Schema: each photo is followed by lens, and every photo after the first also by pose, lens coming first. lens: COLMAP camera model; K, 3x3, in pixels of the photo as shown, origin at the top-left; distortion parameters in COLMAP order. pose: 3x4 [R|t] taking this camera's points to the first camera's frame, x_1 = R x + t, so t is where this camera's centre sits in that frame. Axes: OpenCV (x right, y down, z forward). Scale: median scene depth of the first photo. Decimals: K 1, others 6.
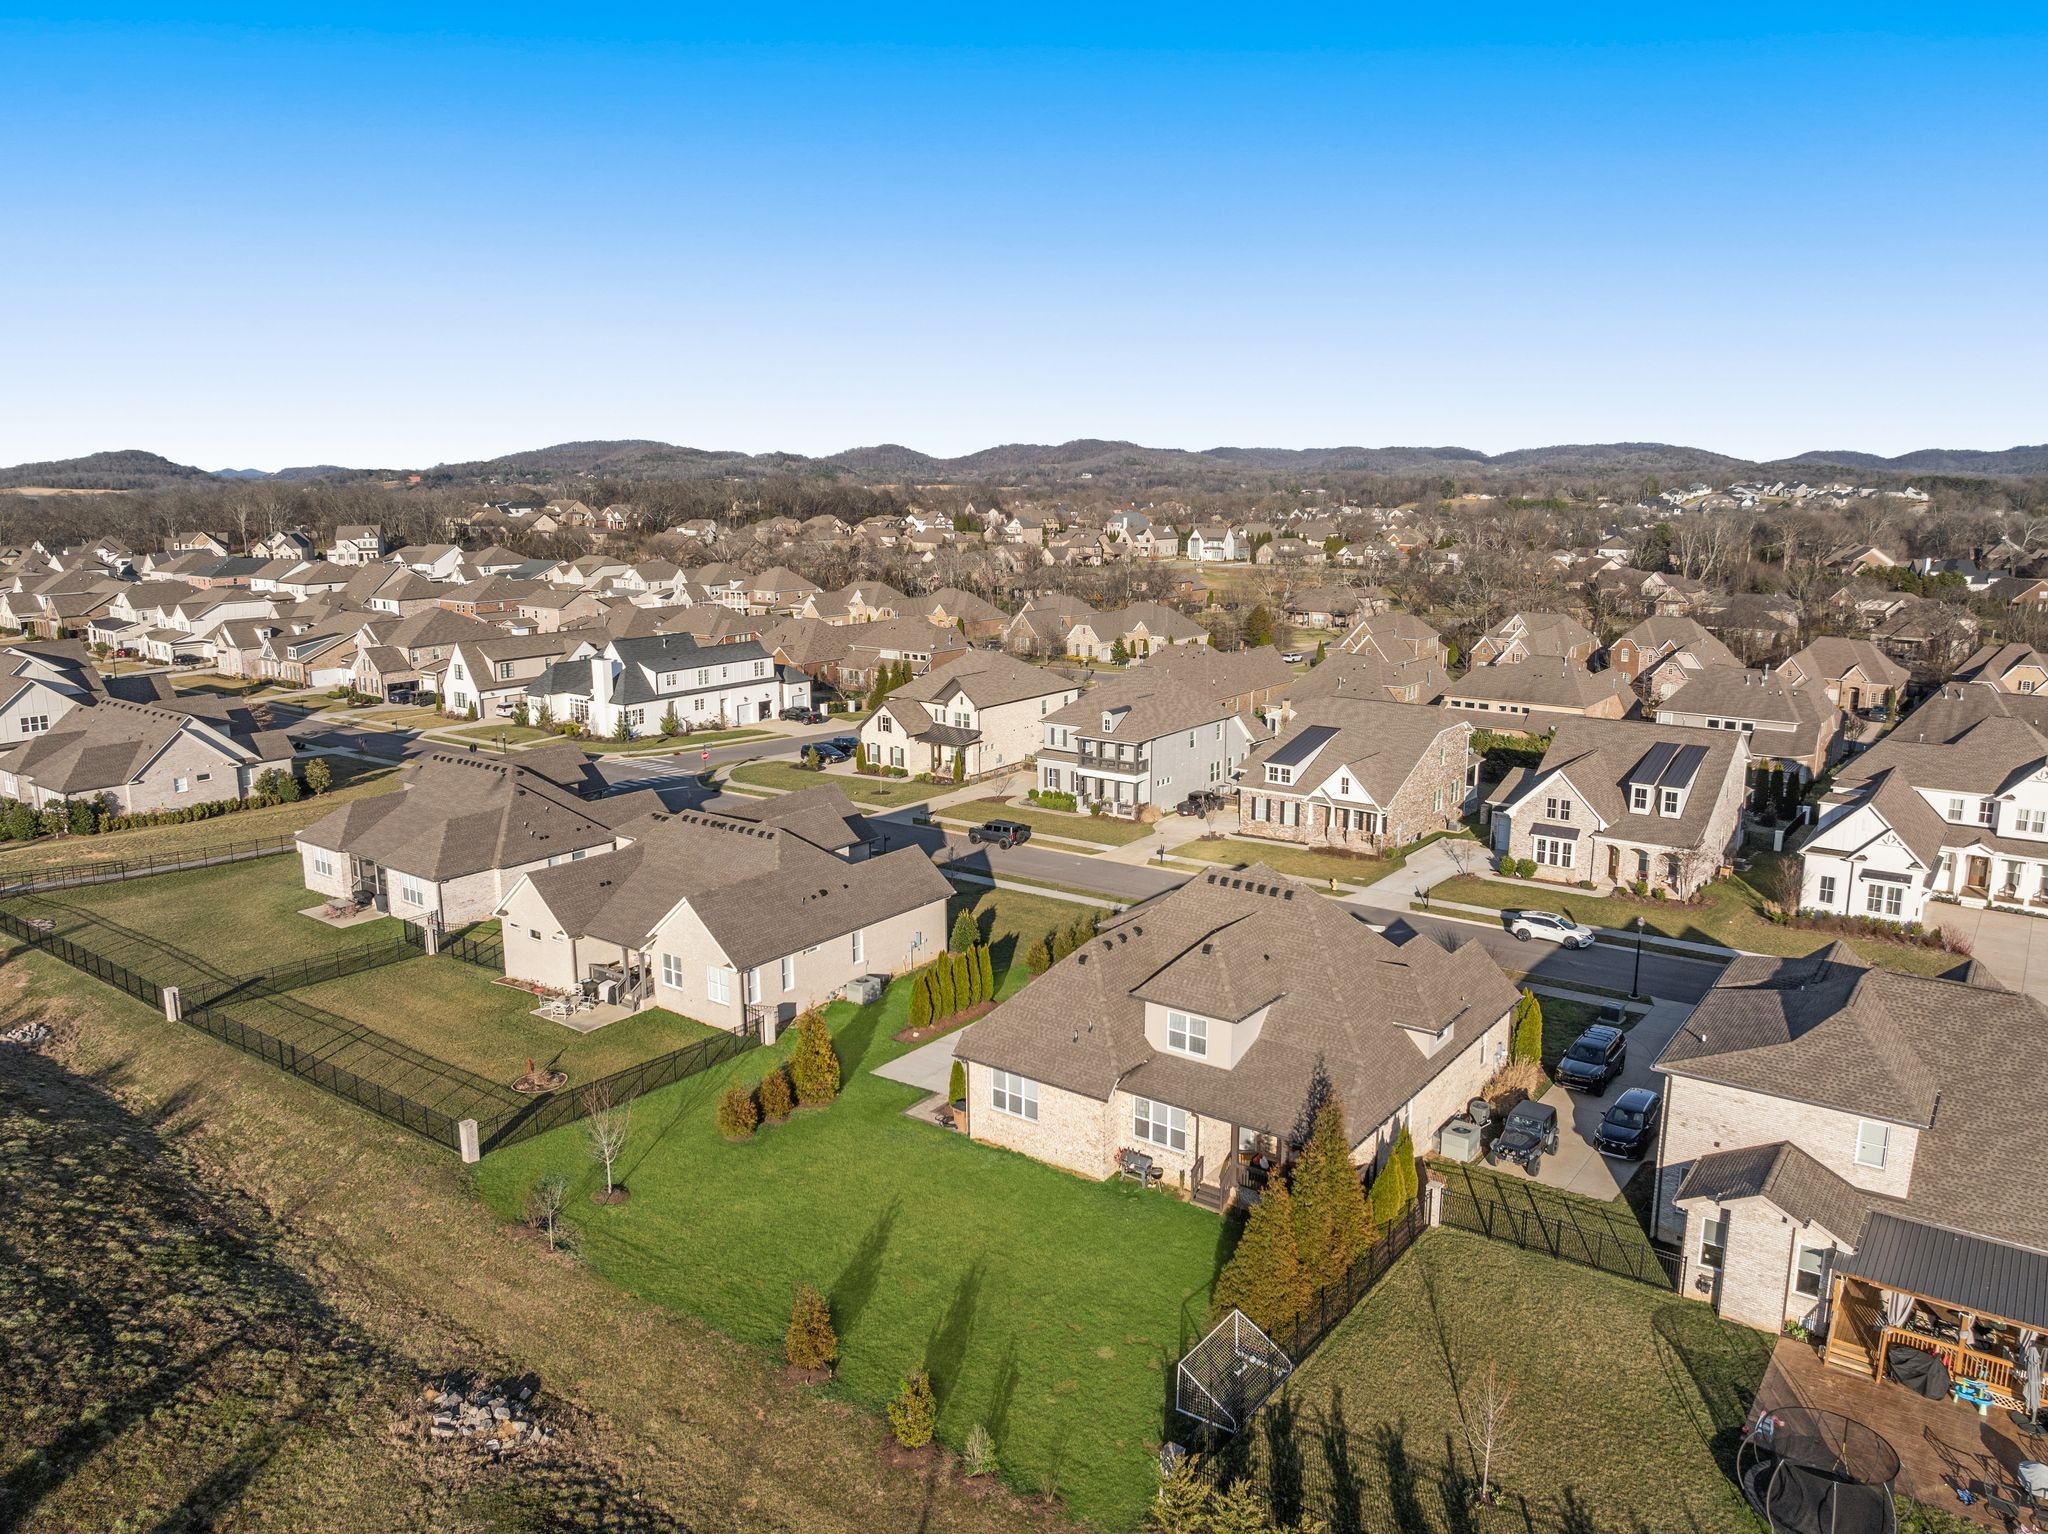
lens RADIAL K [[1445.1, 0, 1032.0], [0, 1445.1, 768.6], [0, 0, 1]] dist [-0.032410, -0.002738]
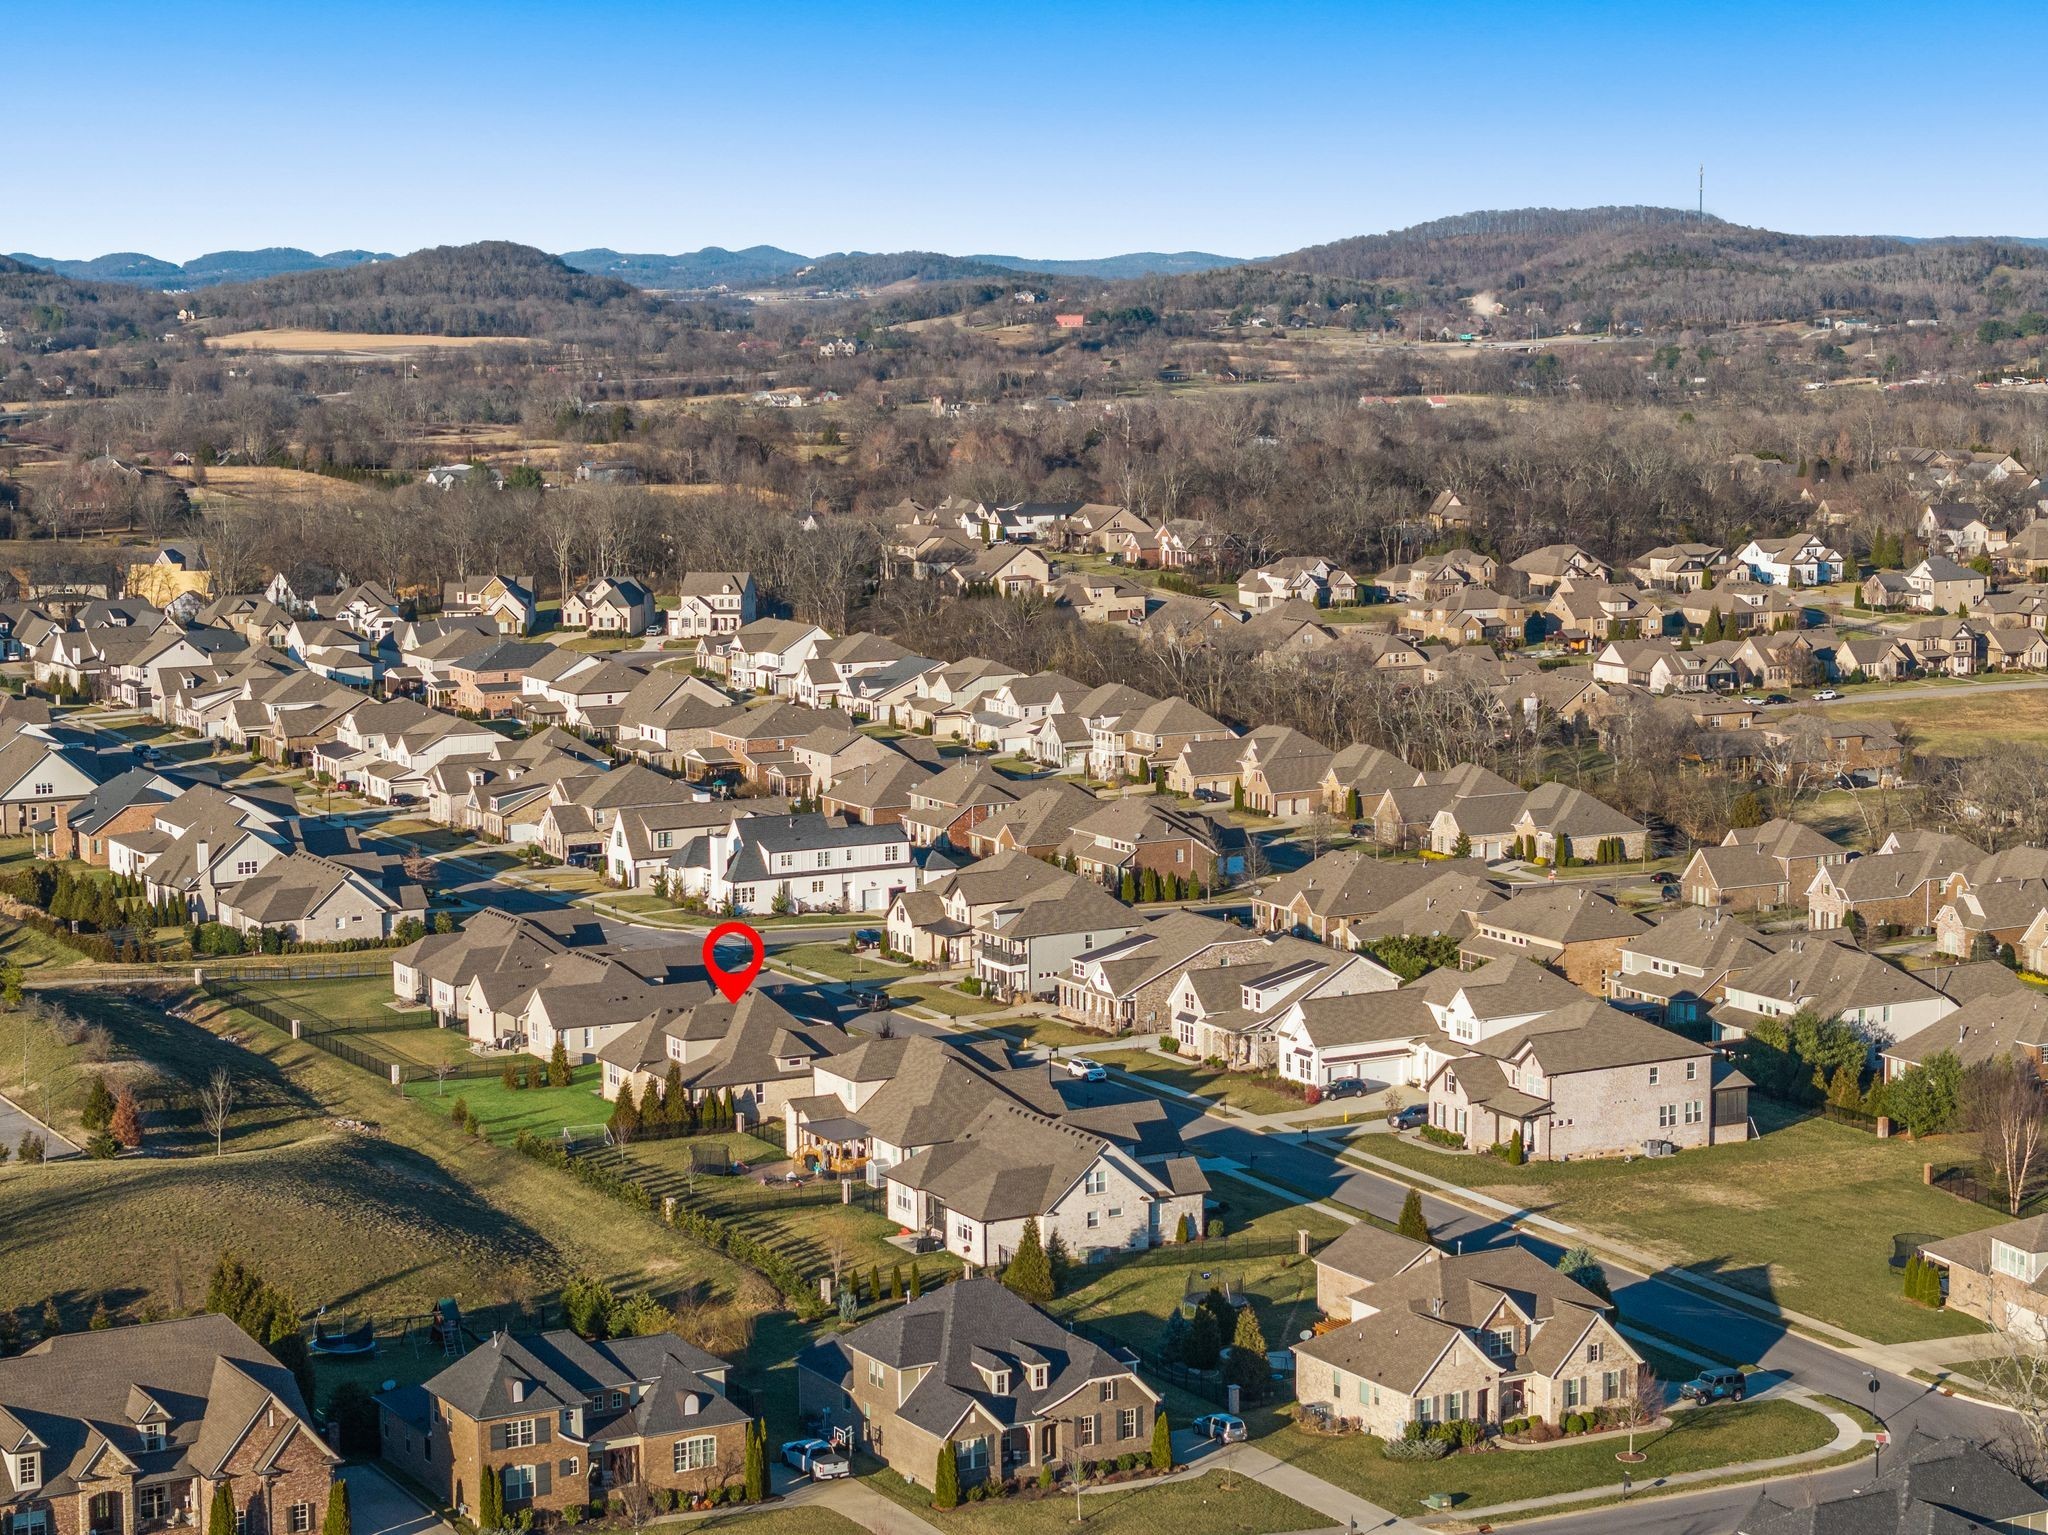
lens RADIAL K [[4182.8, 0, 1024.0], [0, 4182.8, 767.5], [0, 0, 1]] dist [-0.142338, -0.086566]
pose [[0.907427, 0.047496, -0.417517, 1.122082], [-0.079118, 0.995133, -0.058751, 0.032422], [0.412695, 0.086345, 0.906768, -1.590941]]
